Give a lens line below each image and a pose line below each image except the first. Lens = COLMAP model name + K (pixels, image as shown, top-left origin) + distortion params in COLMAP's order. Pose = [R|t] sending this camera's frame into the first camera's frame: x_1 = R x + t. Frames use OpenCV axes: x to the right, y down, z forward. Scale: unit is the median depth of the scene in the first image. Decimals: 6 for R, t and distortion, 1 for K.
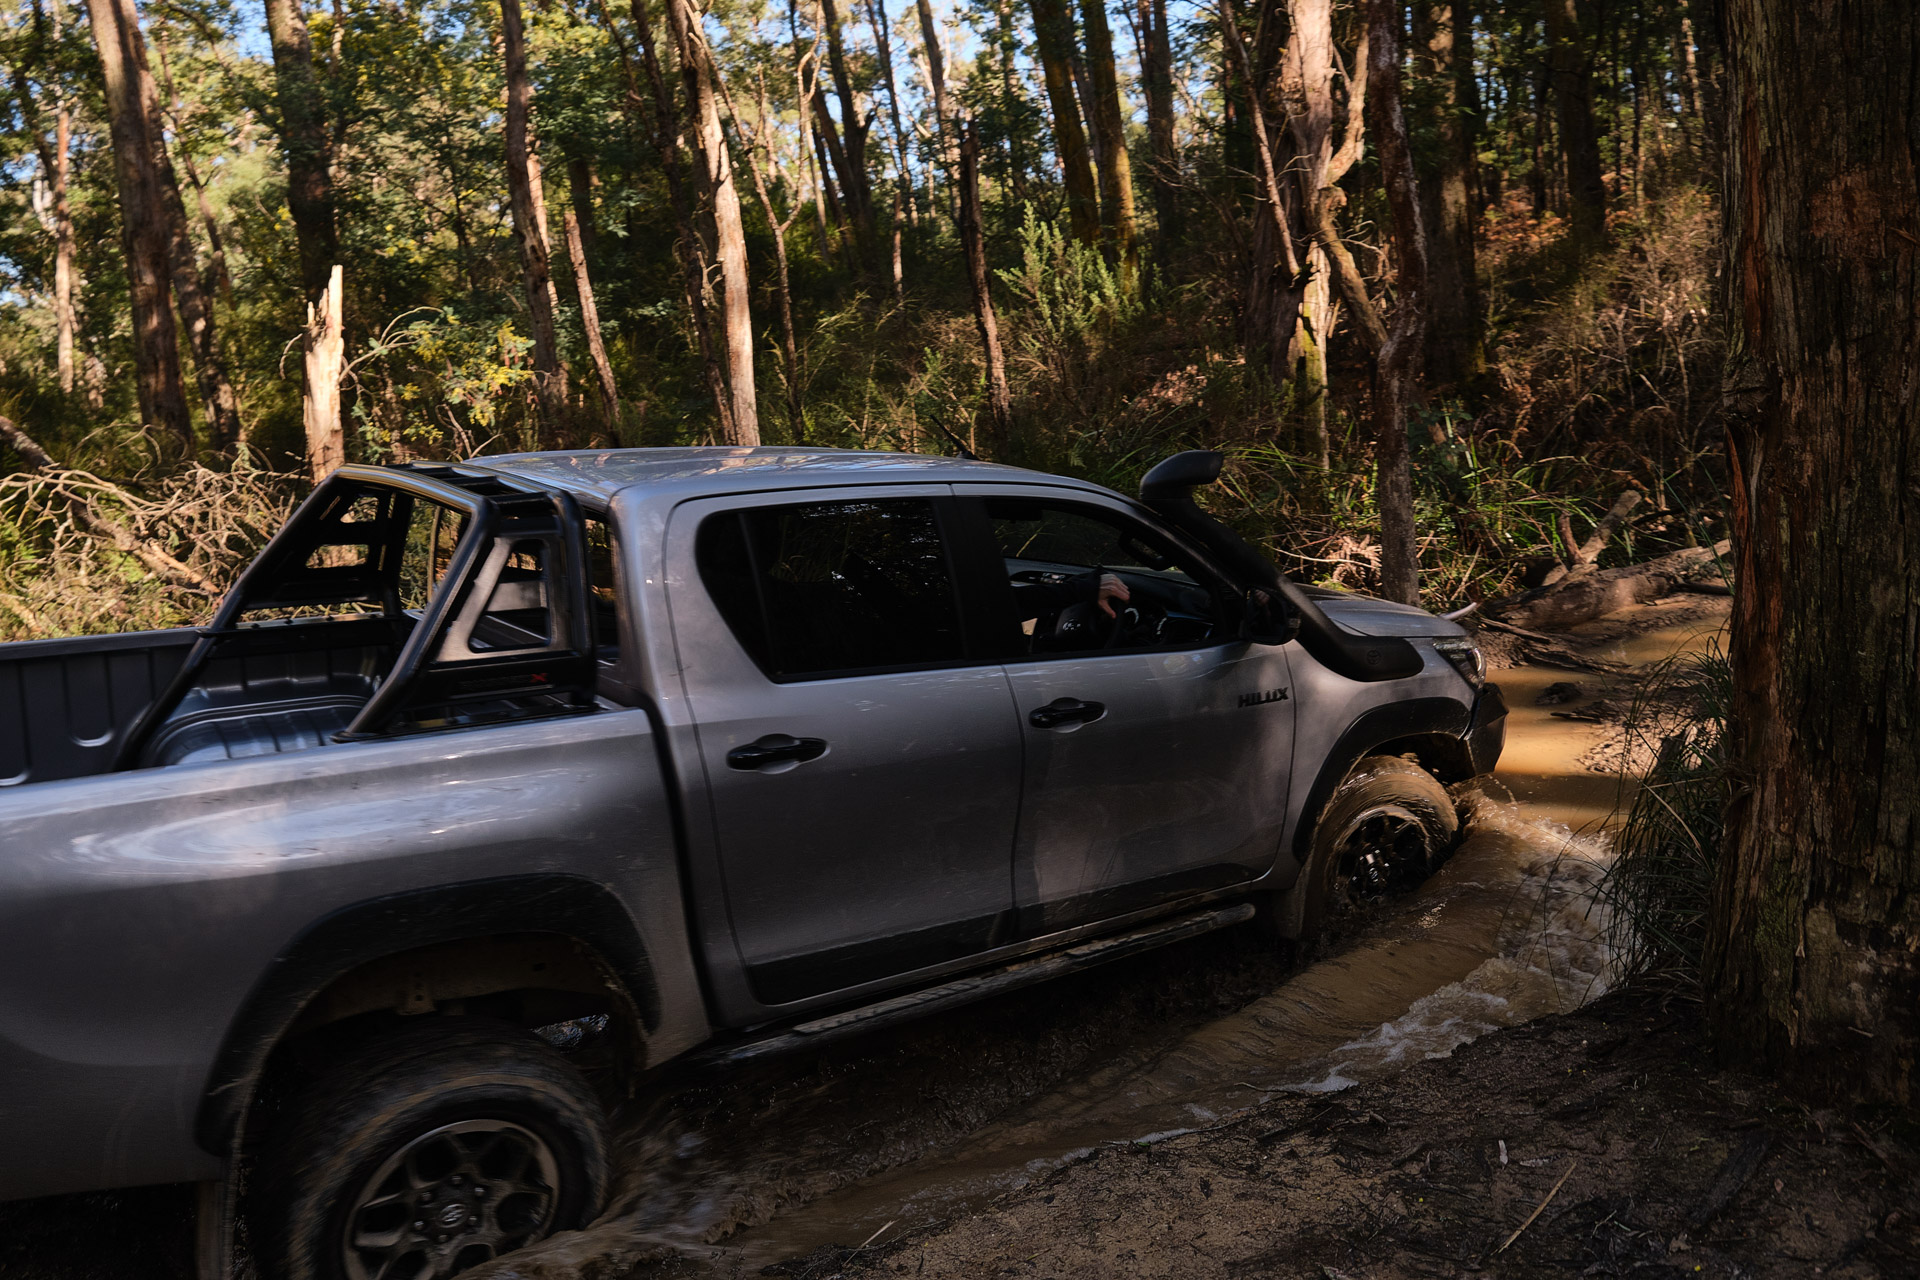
lens RADIAL K [[1535.3, 0, 959.5], [0, 1535.3, 634.3], [0, 0, 1]] dist [-0.033812, 0.025571]
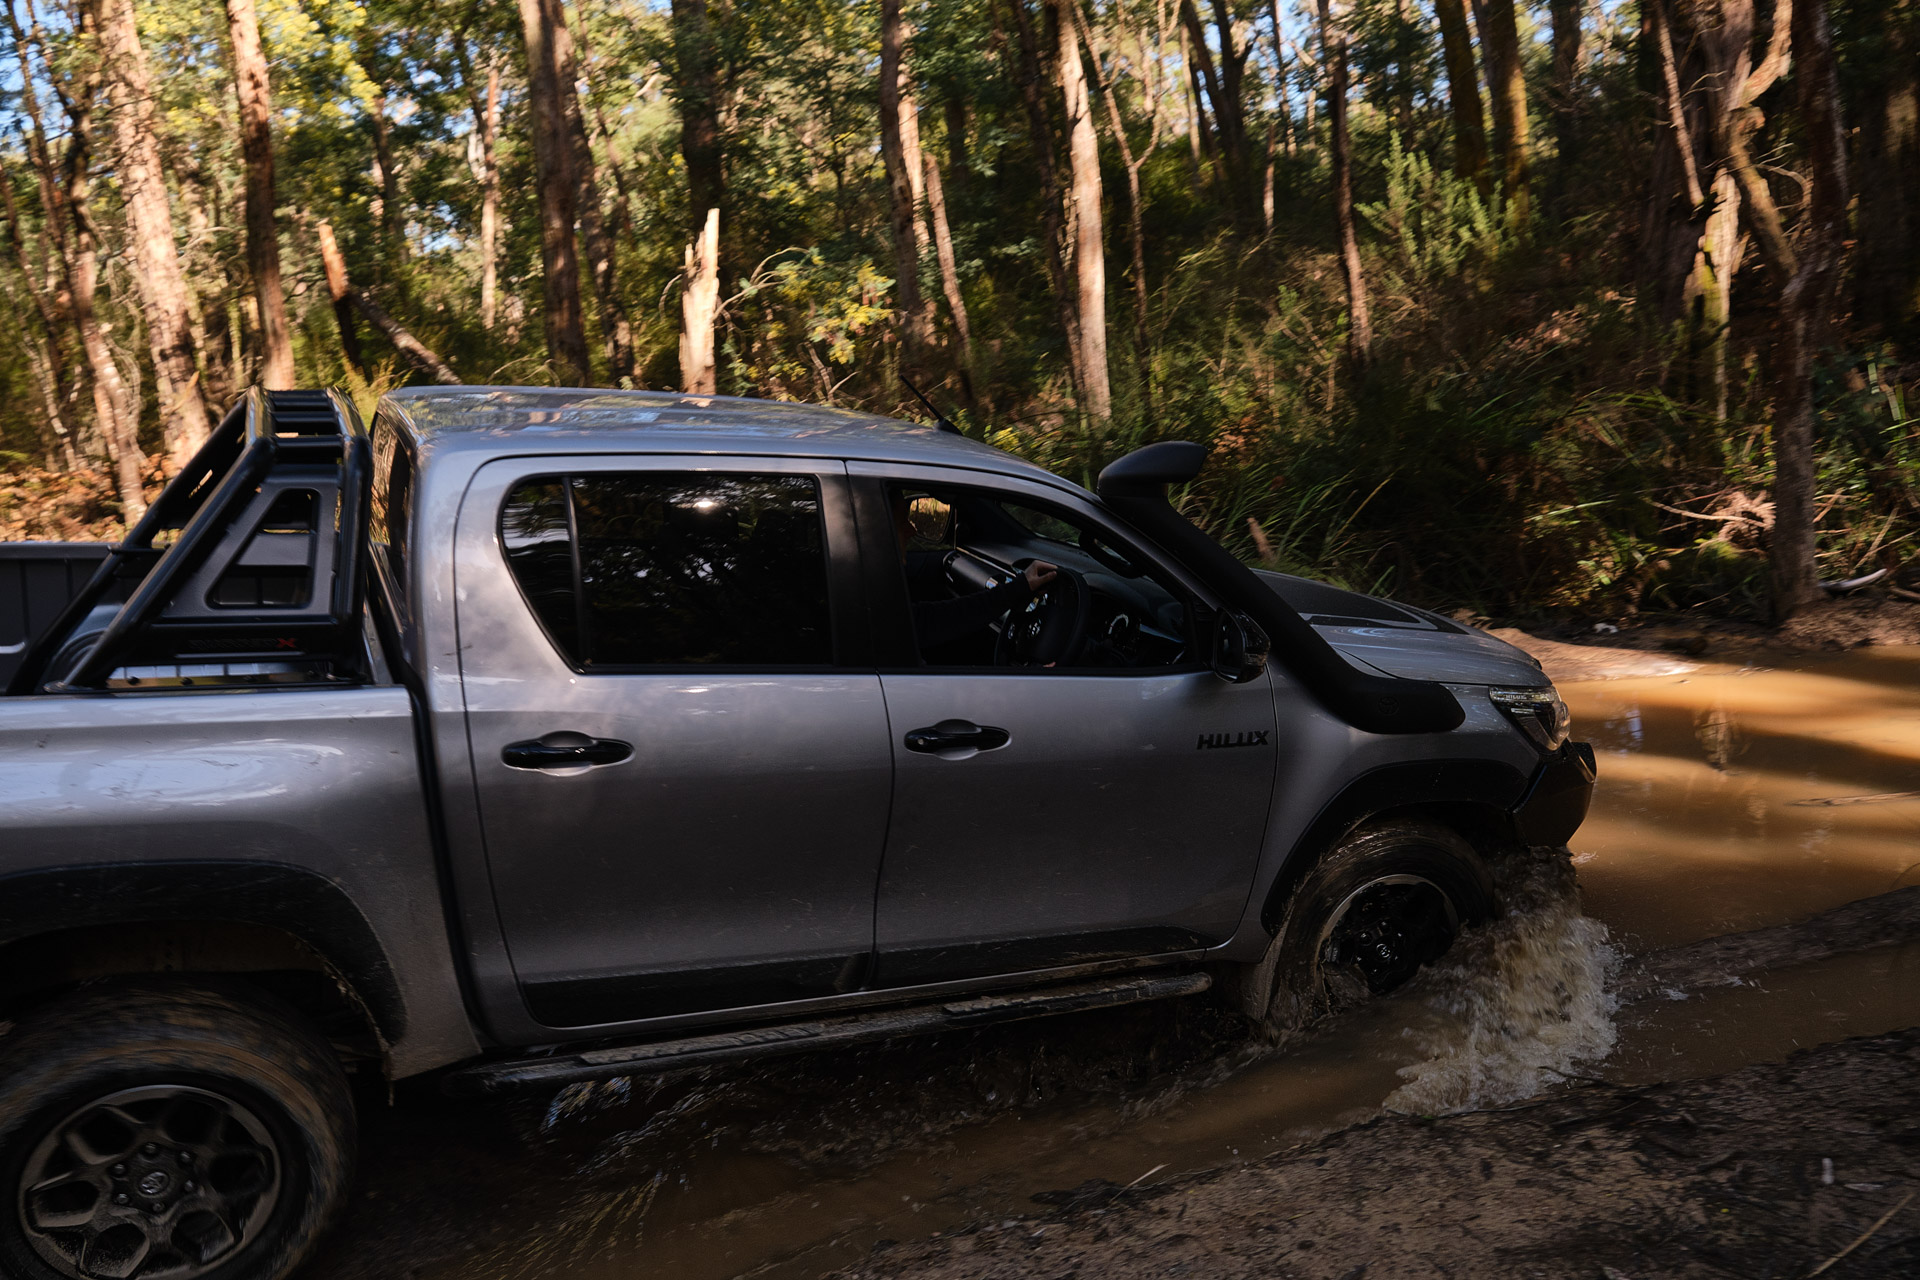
lens RADIAL K [[1535.3, 0, 965.4], [0, 1535.3, 635.6], [0, 0, 1]] dist [-0.033812, 0.025571]
pose [[0.973420, 0.046106, -0.224339, 0.042820], [-0.037098, 0.998334, 0.044202, -0.004143], [0.226003, -0.034705, 0.973508, 0.002121]]
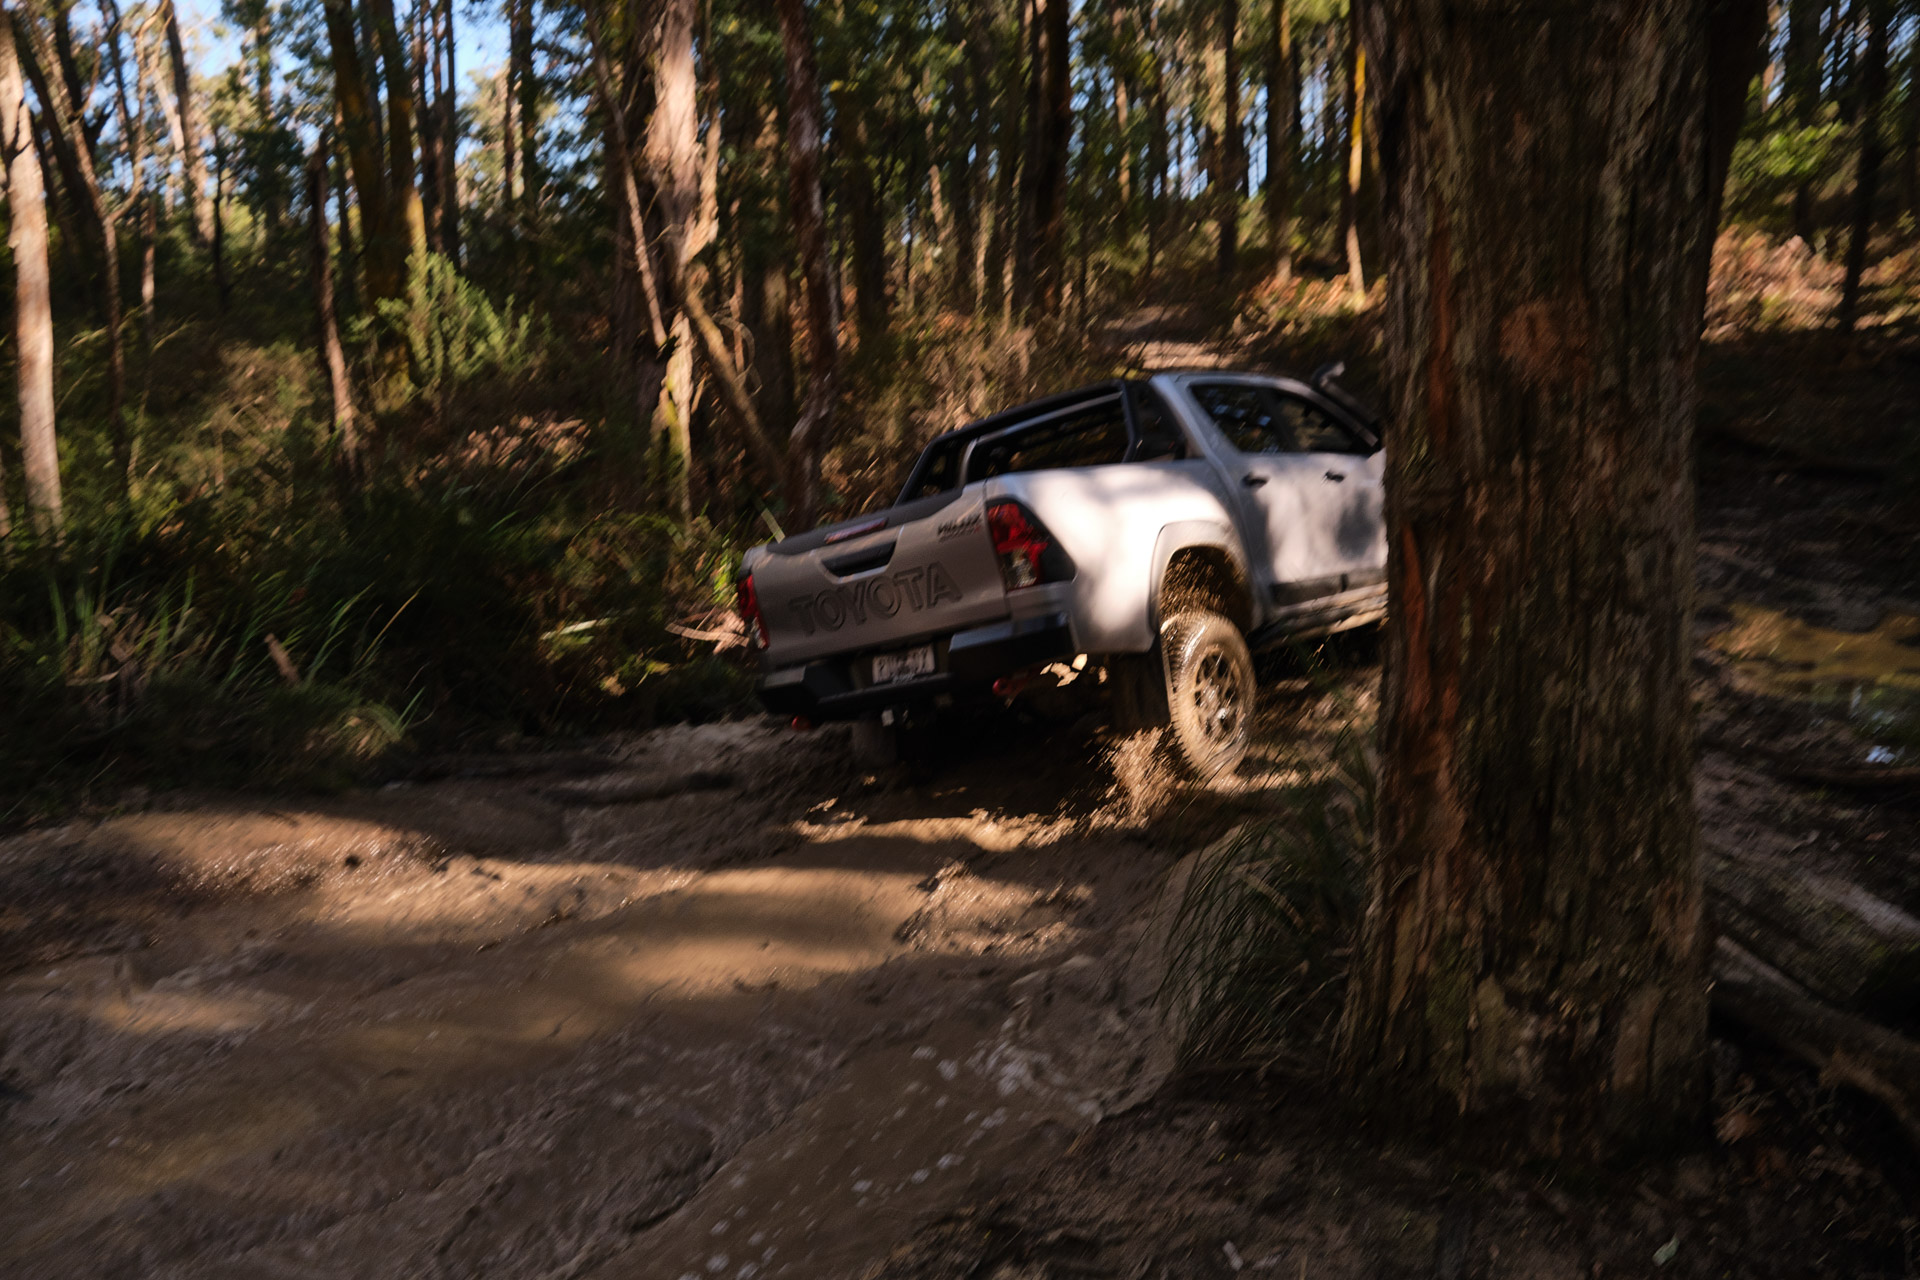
lens RADIAL K [[1535.3, 0, 968.7], [0, 1535.3, 634.7], [0, 0, 1]] dist [-0.033812, 0.025571]
pose [[0.887609, 0.032488, 0.459451, -0.262834], [-0.010356, 0.998665, -0.050608, -0.004271], [-0.460481, 0.040162, 0.886760, 0.212011]]
